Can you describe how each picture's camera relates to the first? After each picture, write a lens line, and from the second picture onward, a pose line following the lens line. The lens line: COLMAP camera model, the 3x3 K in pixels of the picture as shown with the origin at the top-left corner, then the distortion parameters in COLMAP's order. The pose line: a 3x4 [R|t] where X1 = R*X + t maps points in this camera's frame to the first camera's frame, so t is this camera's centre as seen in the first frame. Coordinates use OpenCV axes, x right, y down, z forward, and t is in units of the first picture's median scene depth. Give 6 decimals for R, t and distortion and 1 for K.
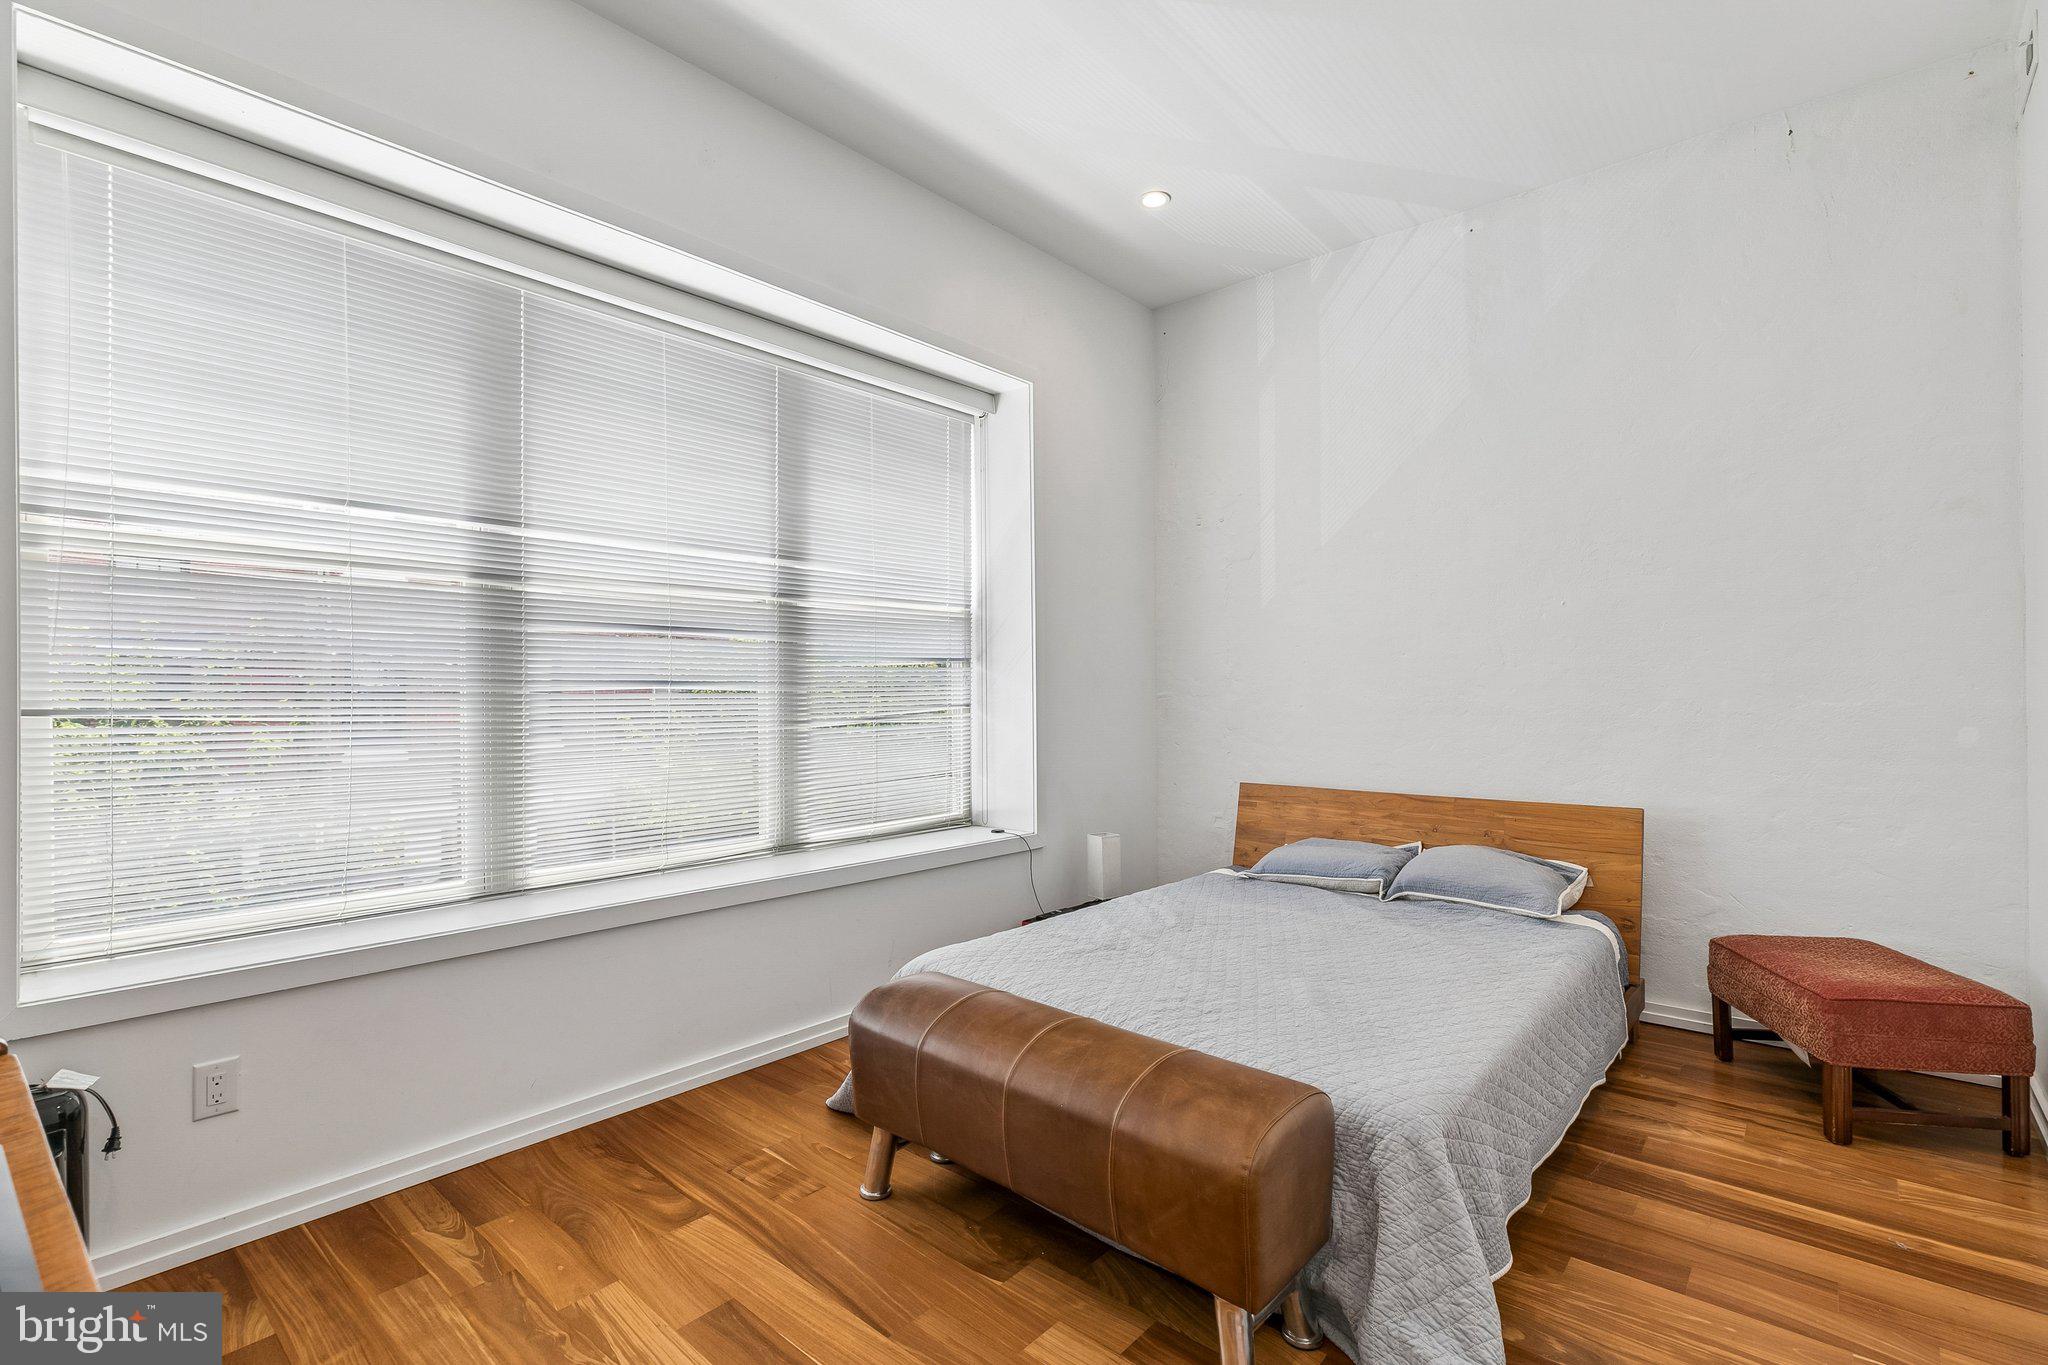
lens RADIAL K [[920.5, 0, 1004.8], [0, 920.5, 676.7], [0, 0, 1]] dist [-0.002069, -0.000931]
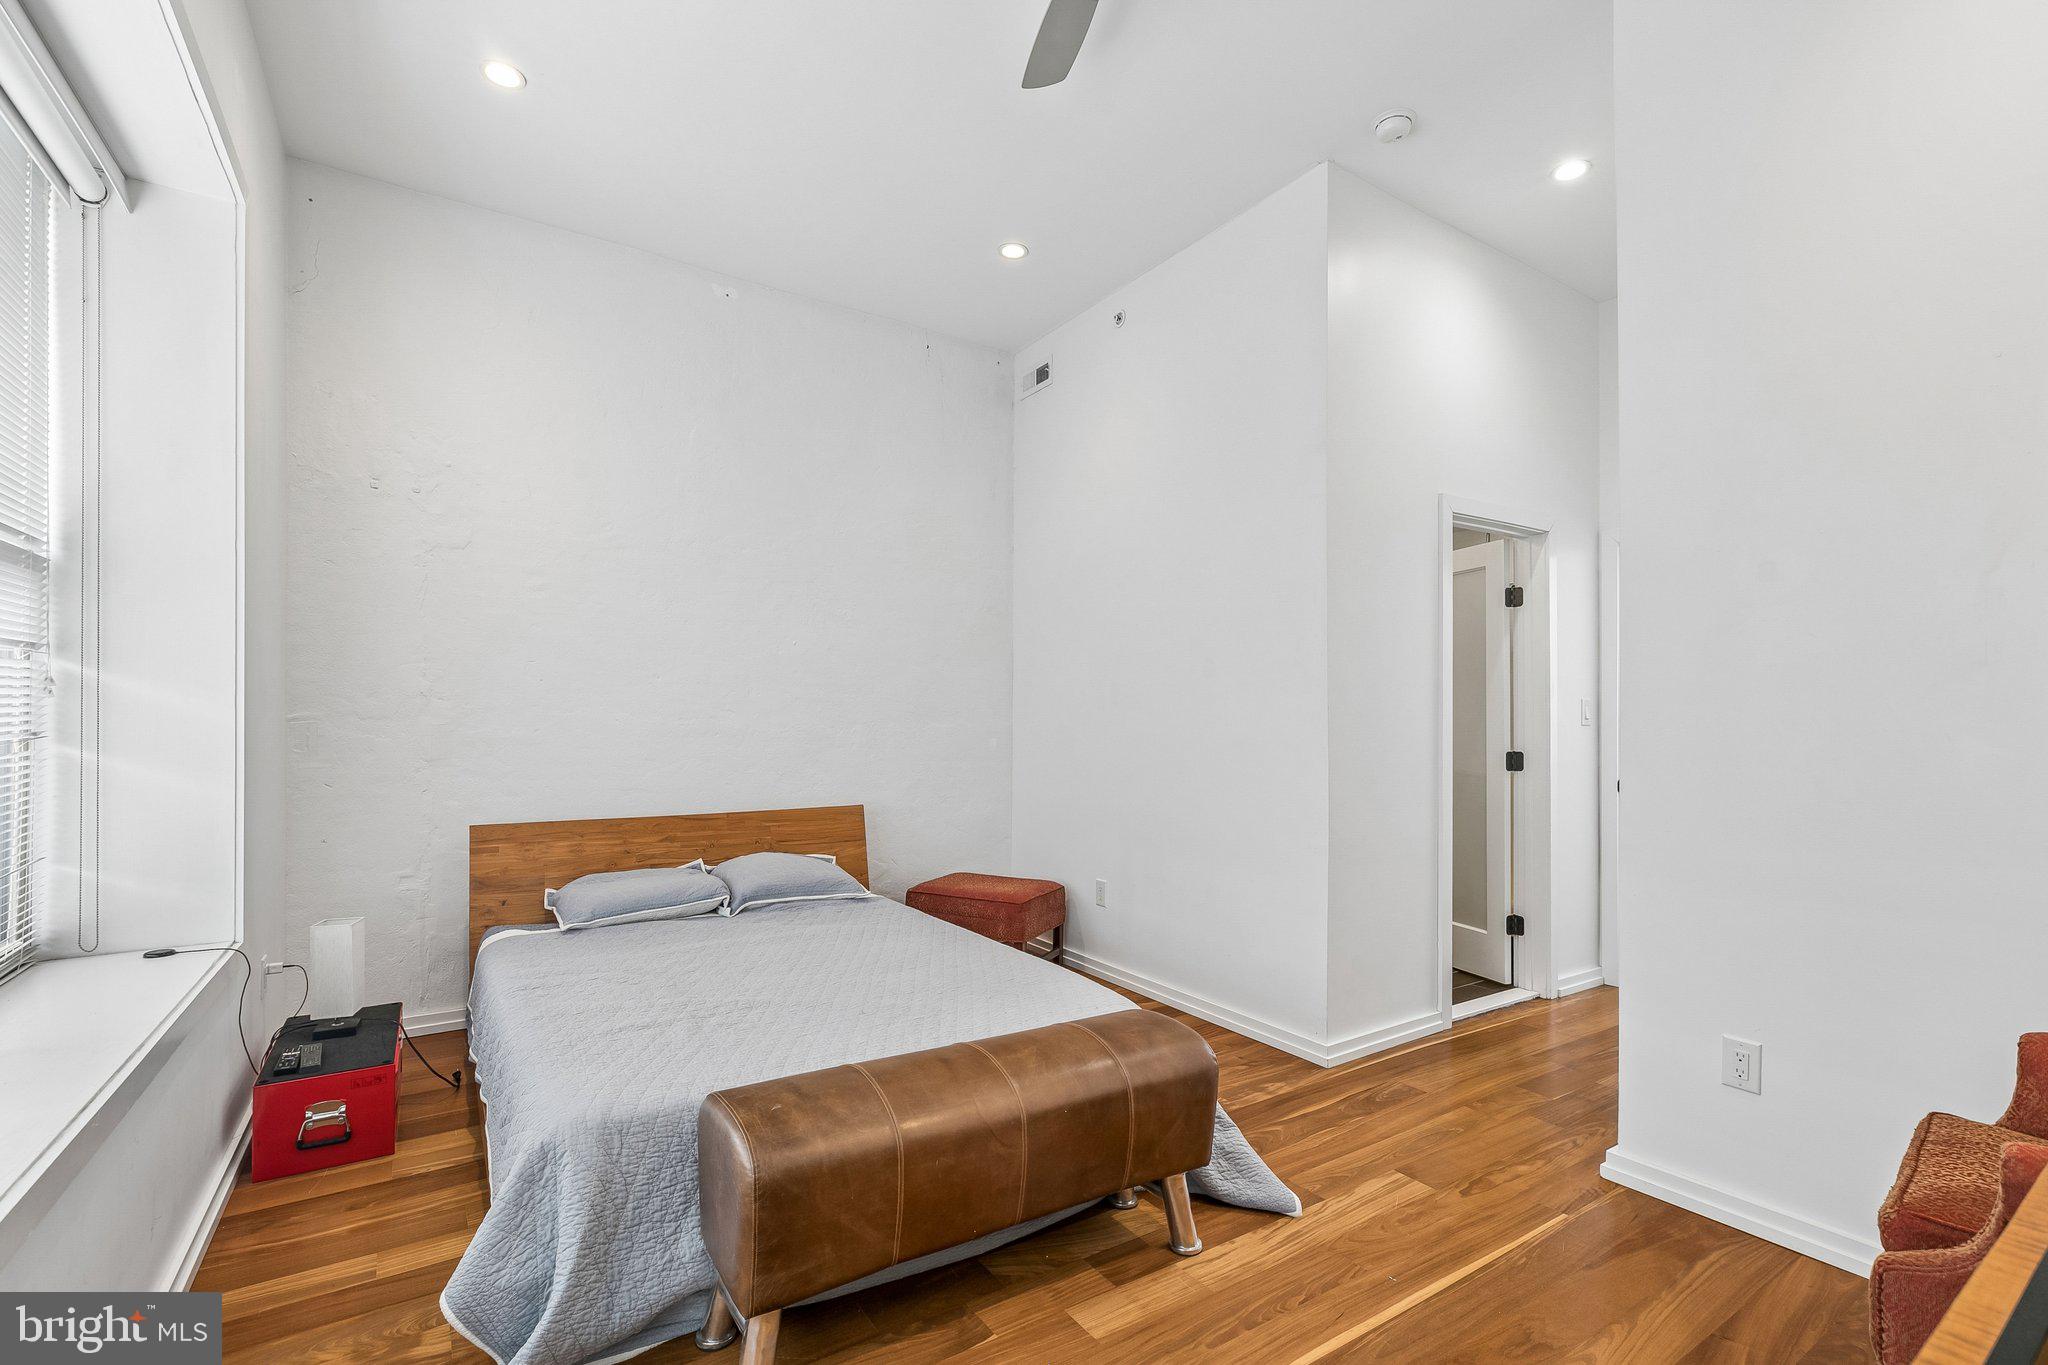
lens RADIAL K [[923.3, 0, 1034.3], [0, 923.3, 707.8], [0, 0, 1]] dist [0.002553, 0.000142]
pose [[0.253882, 0.015007, 0.967119, -0.497597], [-0.023857, 0.999673, -0.009250, 0.008742], [-0.966941, -0.020724, 0.254157, 0.389459]]
